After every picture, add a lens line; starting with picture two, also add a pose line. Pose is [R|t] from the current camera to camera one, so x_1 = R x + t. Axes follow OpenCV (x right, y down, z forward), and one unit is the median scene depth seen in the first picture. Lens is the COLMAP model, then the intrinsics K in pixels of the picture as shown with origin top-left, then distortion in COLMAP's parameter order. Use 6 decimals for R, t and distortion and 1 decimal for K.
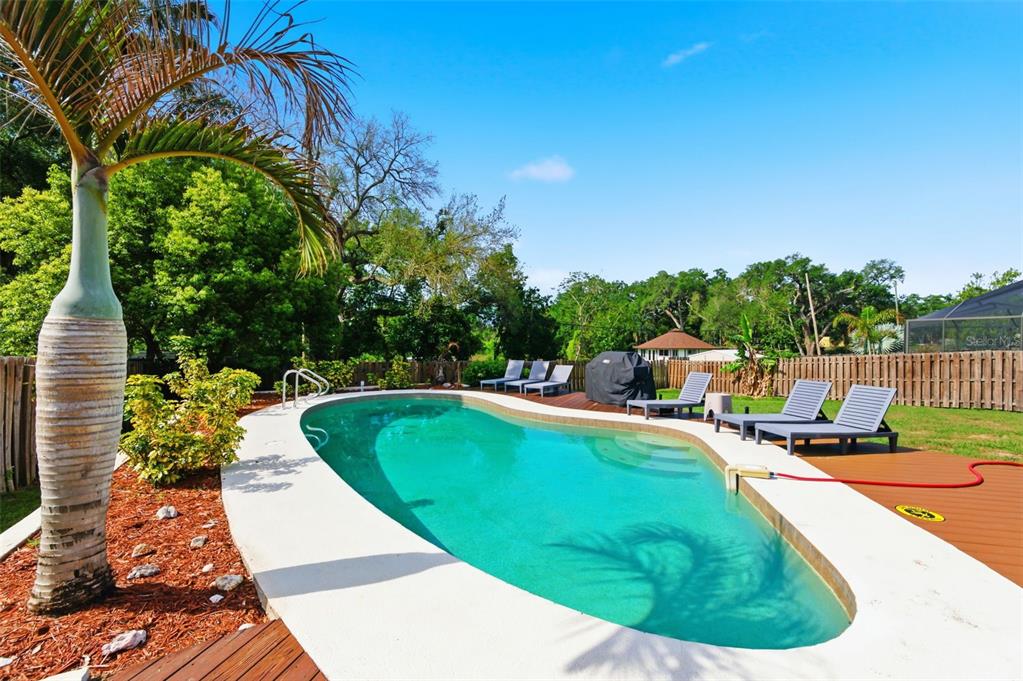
lens RADIAL K [[437.4, 0, 508.6], [0, 437.4, 341.2], [0, 0, 1]] dist [-0.000716, 0.000046]
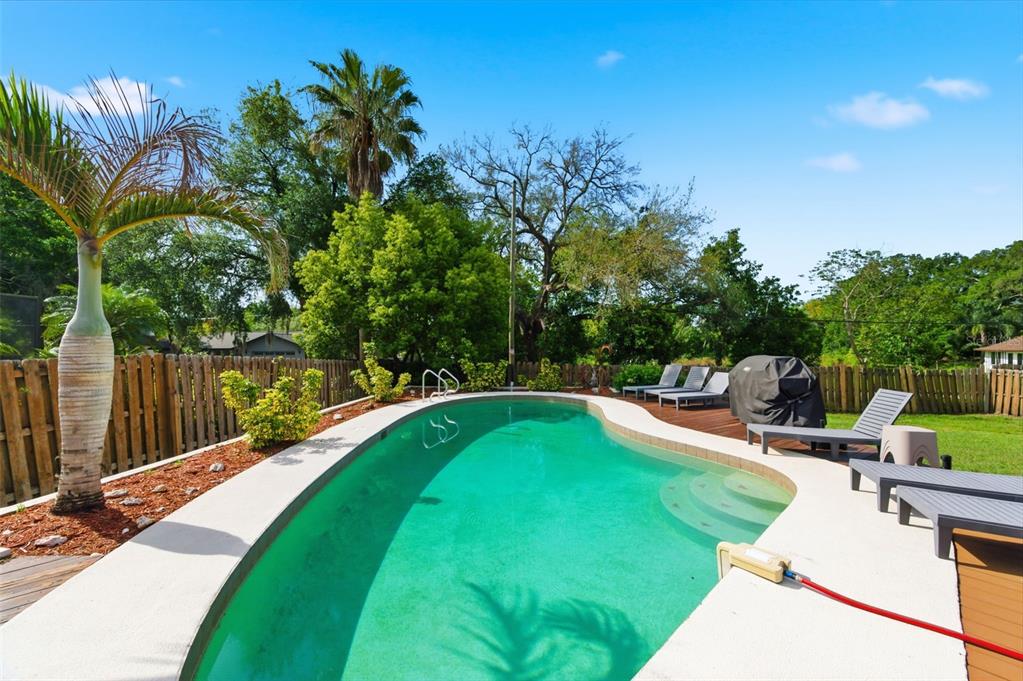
lens RADIAL K [[419.3, 0, 511.5], [0, 419.3, 340.5], [0, 0, 1]] dist [0.005108, 0.000024]
pose [[0.804861, -0.016611, -0.593231, 0.289795], [0.011799, 0.999859, -0.011989, 0.000896], [0.593346, 0.002650, 0.804943, 0.160779]]
